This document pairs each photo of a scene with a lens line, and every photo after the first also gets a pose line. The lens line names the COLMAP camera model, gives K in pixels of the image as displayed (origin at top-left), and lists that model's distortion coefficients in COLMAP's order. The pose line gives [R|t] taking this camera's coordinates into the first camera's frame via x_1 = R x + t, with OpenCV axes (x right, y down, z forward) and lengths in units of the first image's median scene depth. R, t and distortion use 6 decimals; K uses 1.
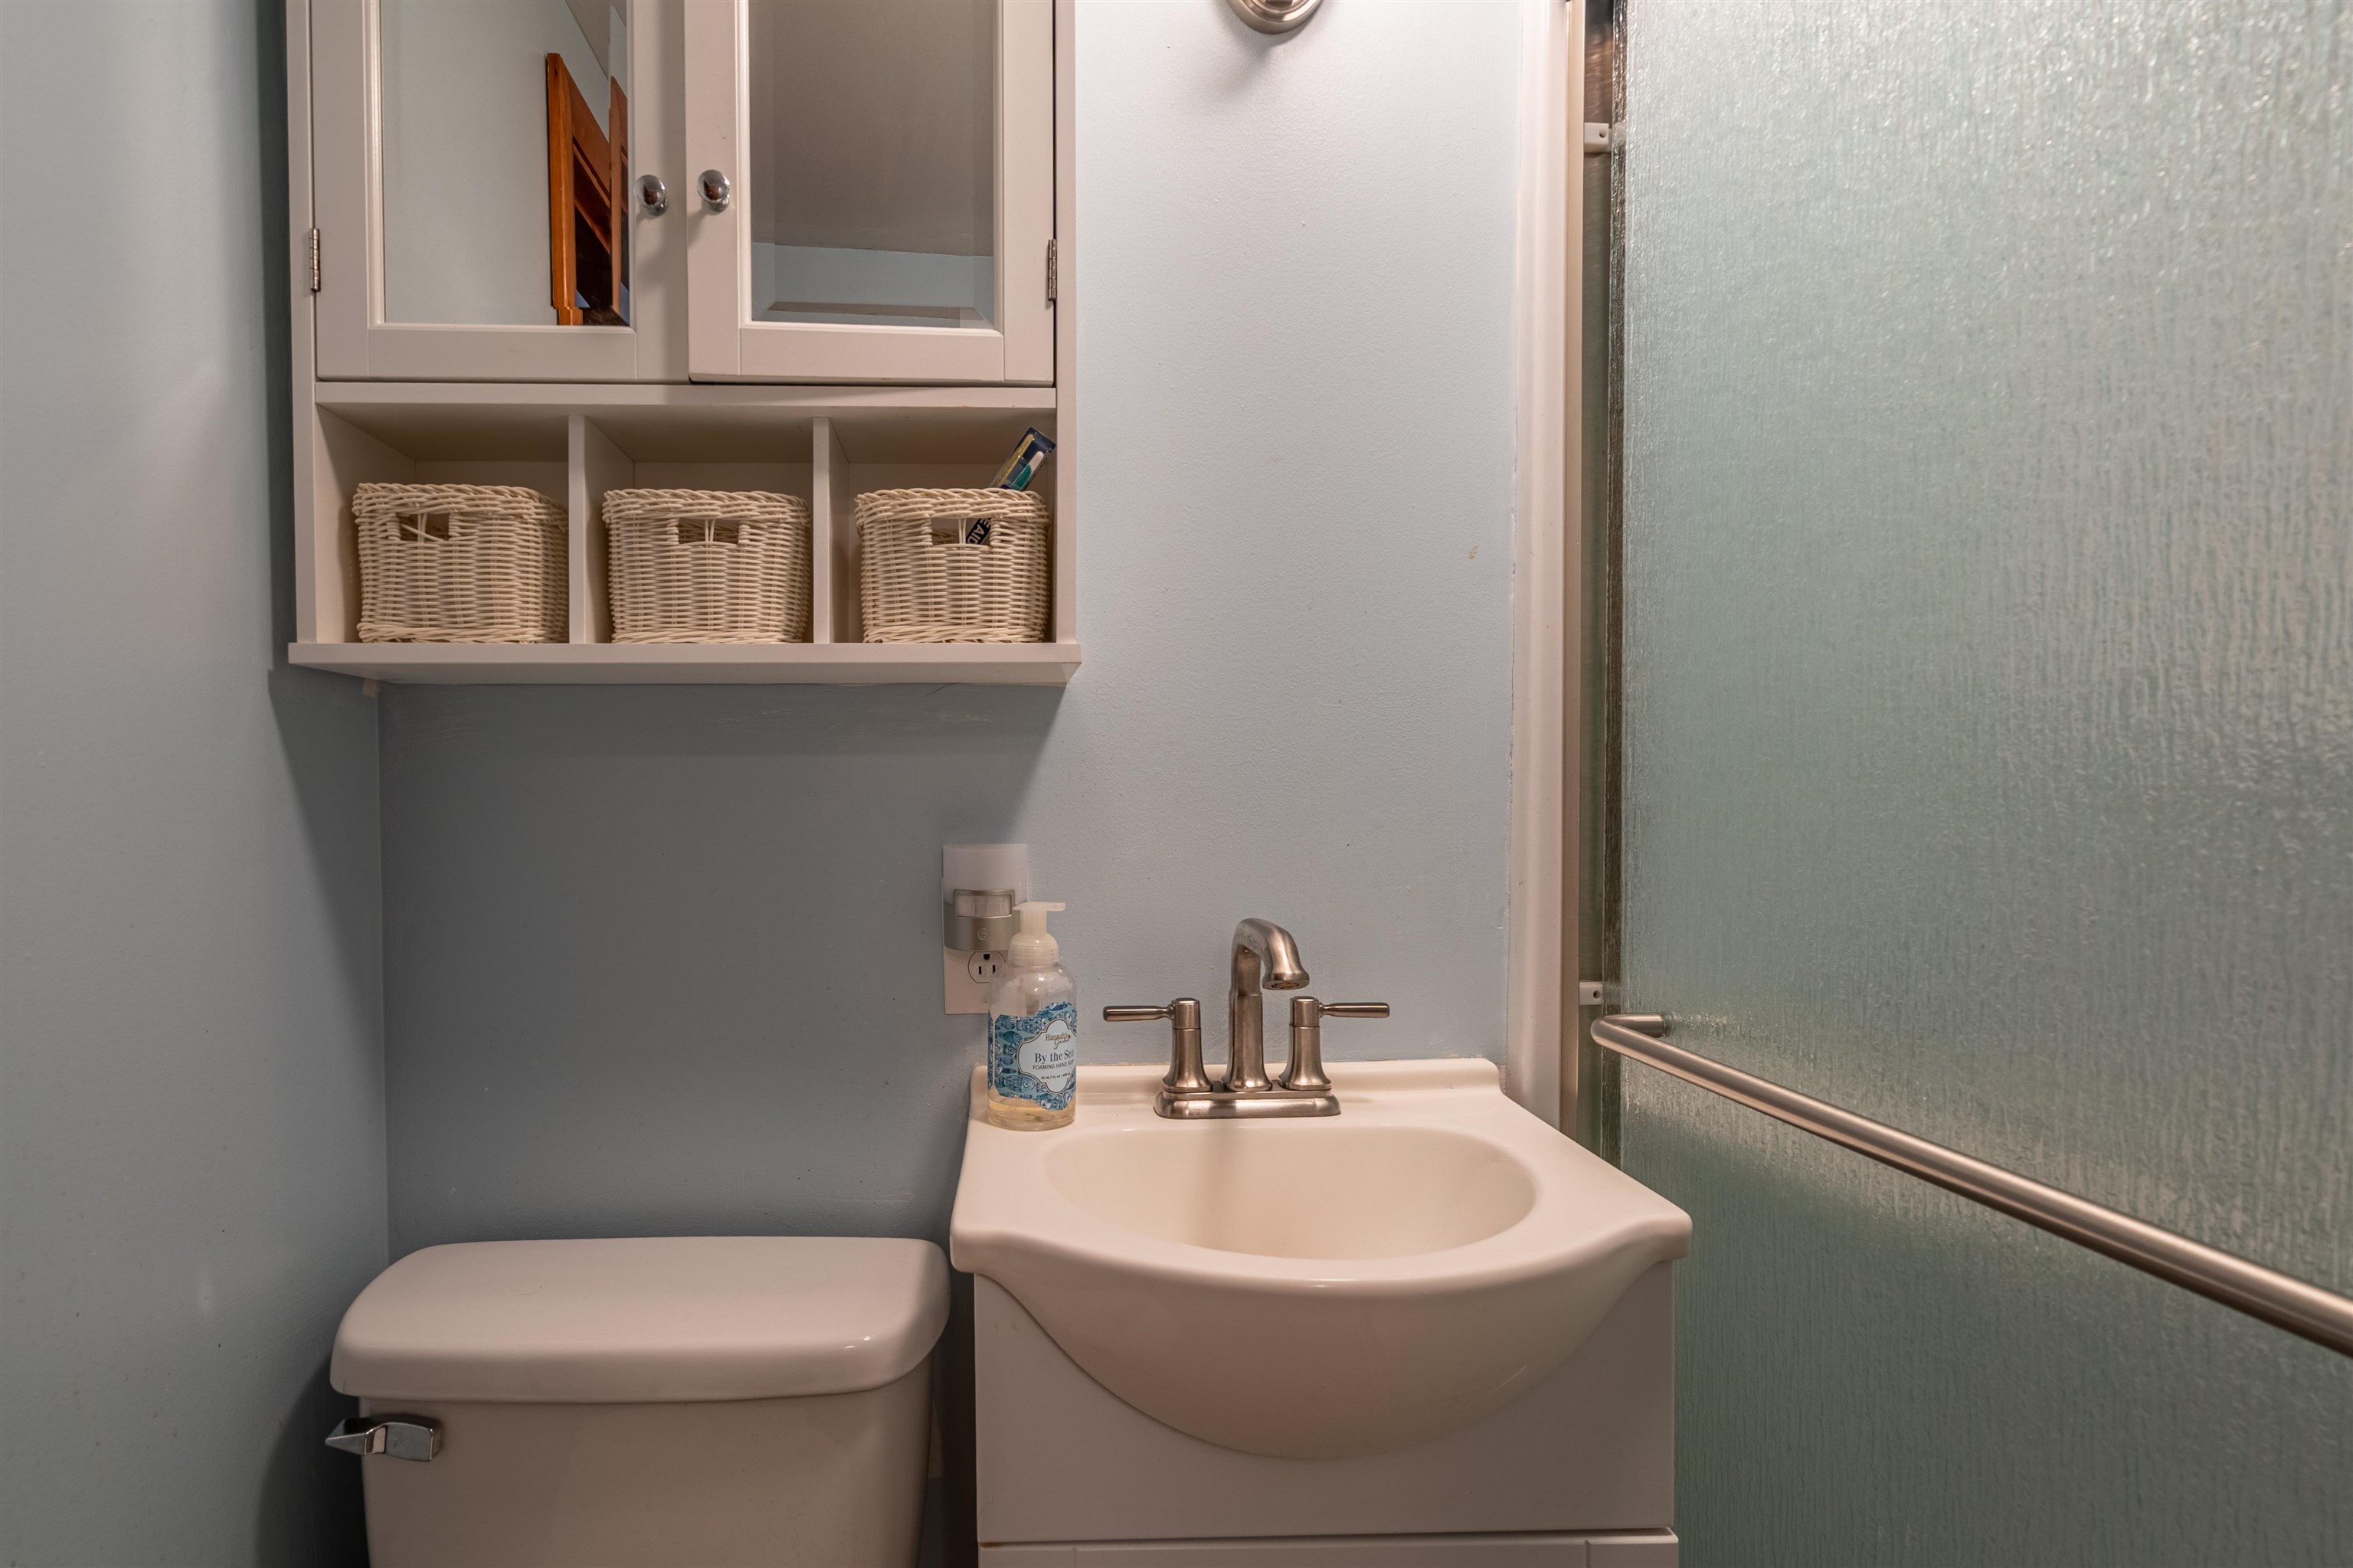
lens RADIAL K [[1077.9, 0, 1241.3], [0, 1077.9, 816.8], [0, 0, 1]] dist [-0.000244, -0.000244]
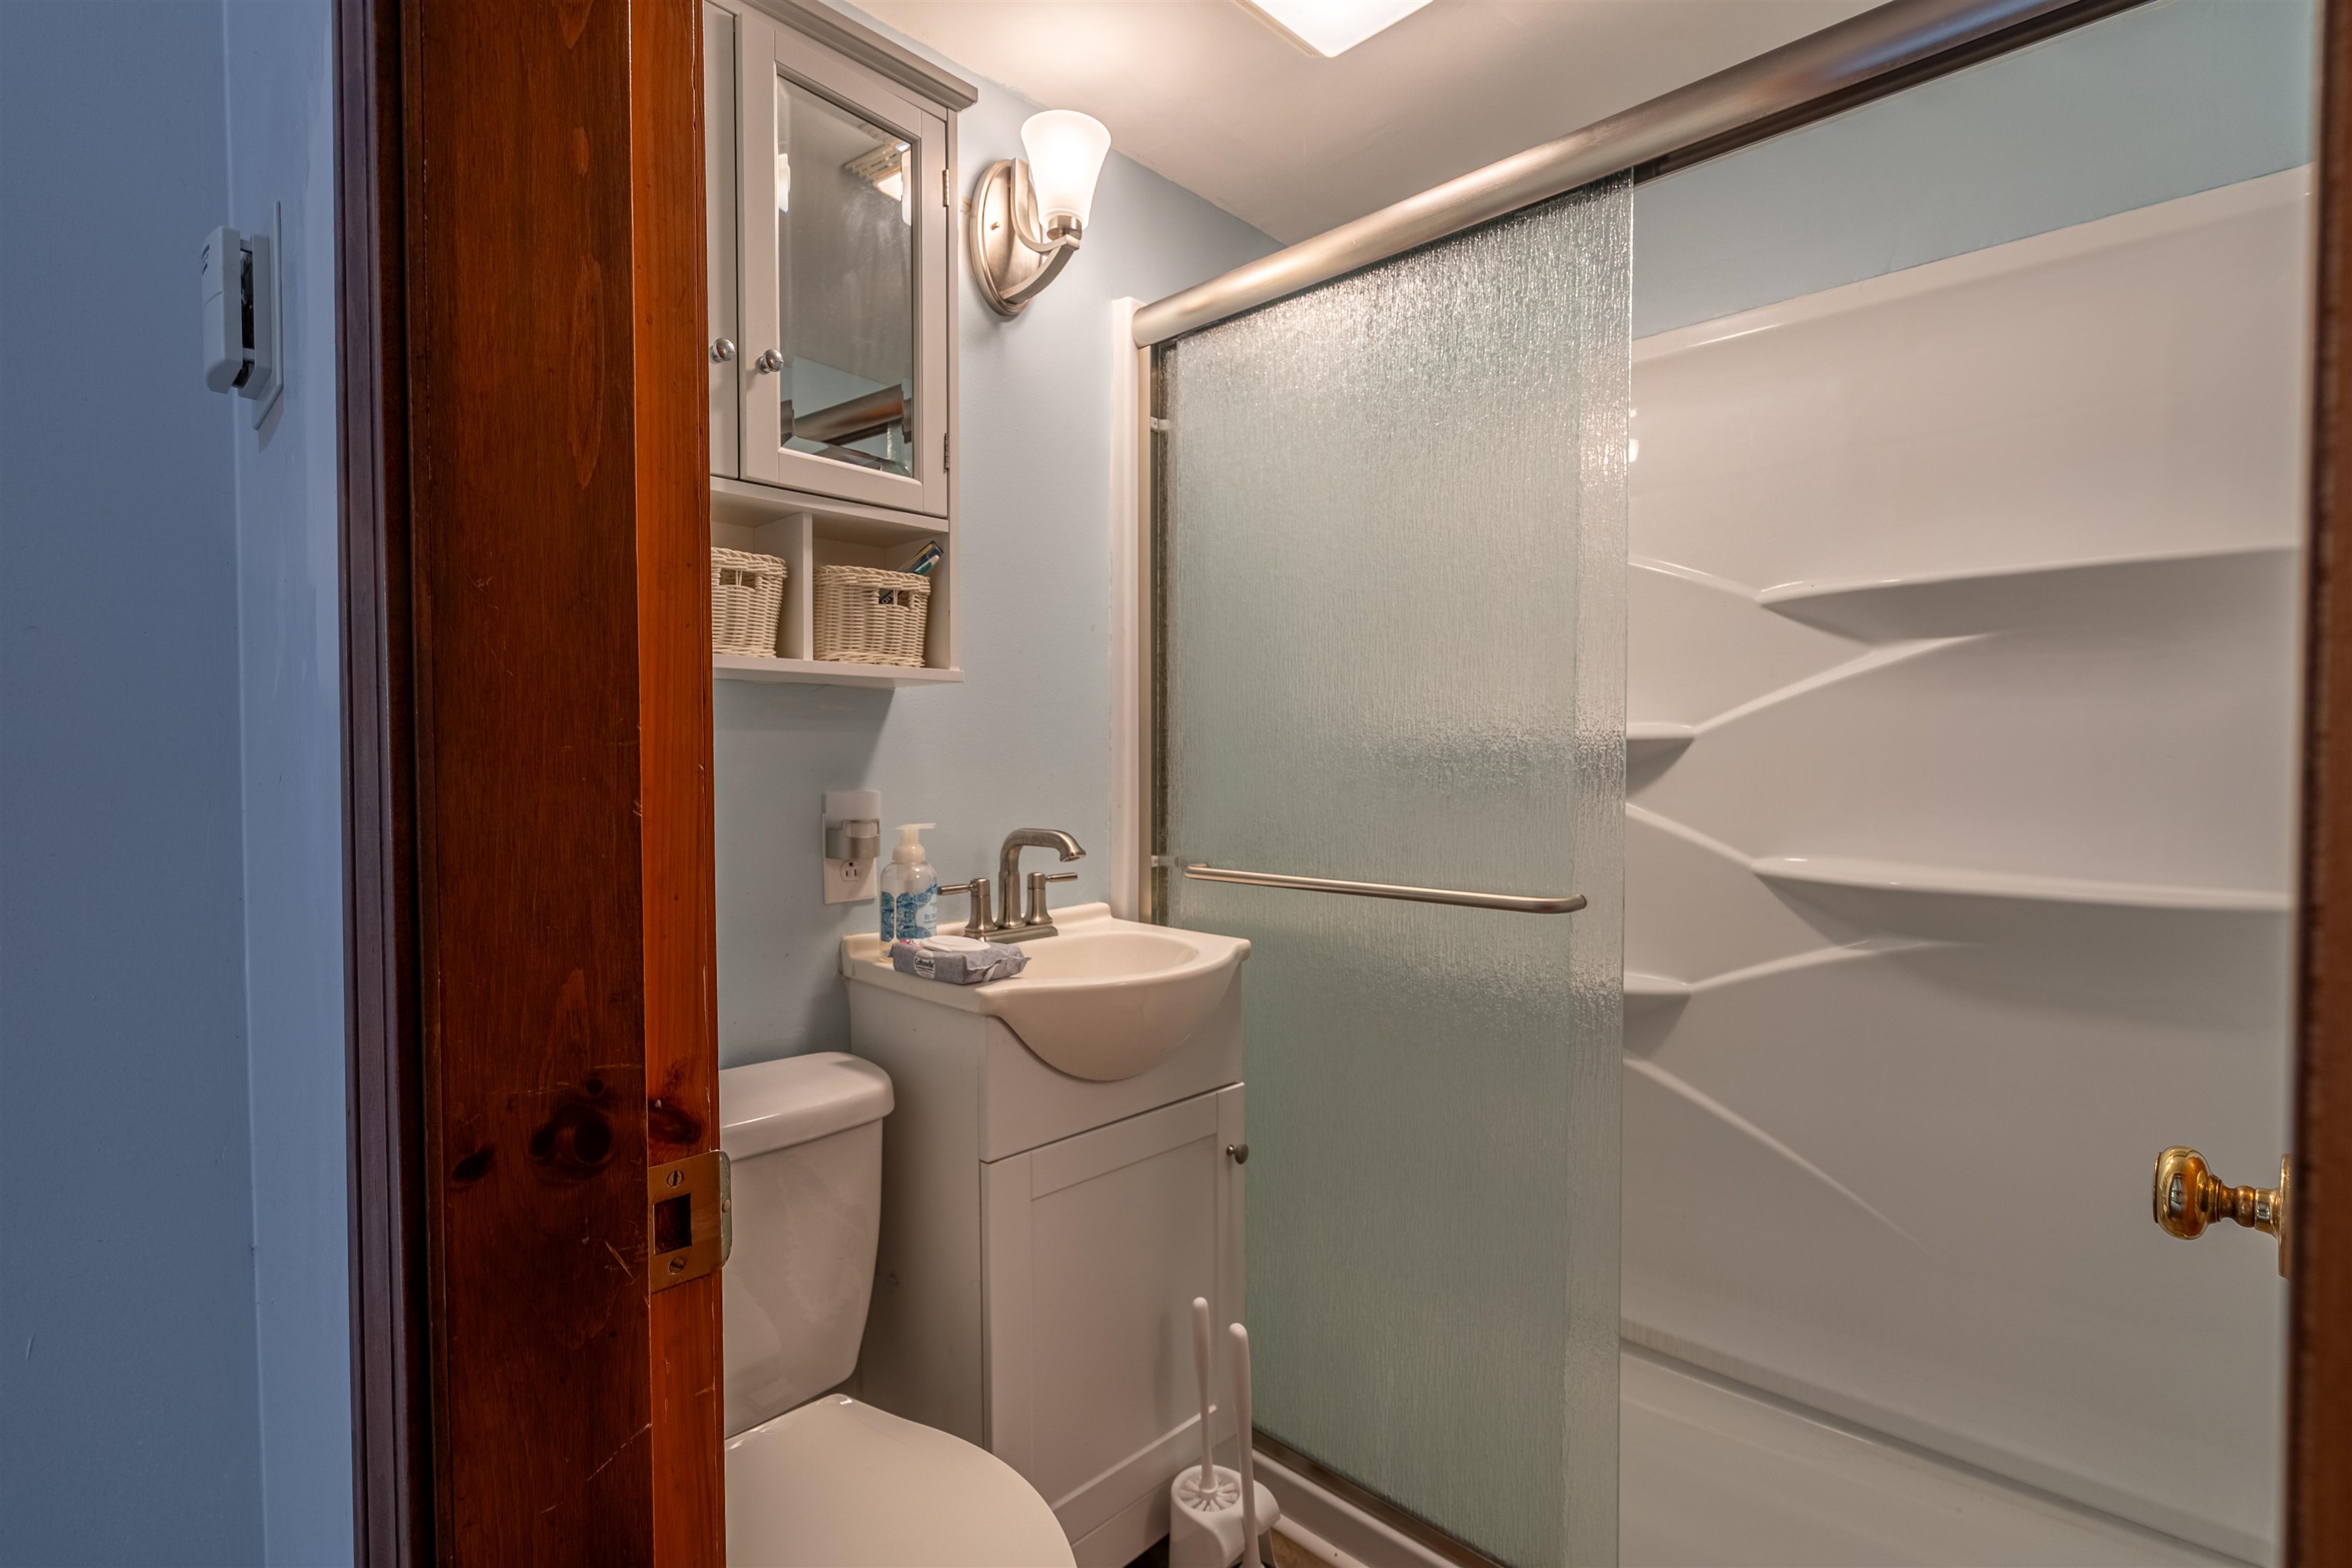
lens RADIAL K [[1077.4, 0, 1171.1], [0, 1077.4, 782.9], [0, 0, 1]] dist [-0.000244, -0.000244]
pose [[0.723735, -0.012188, 0.689970, -1.070449], [0.011020, 0.999921, 0.006103, 0.011705], [-0.689990, 0.003187, 0.723812, -0.467264]]
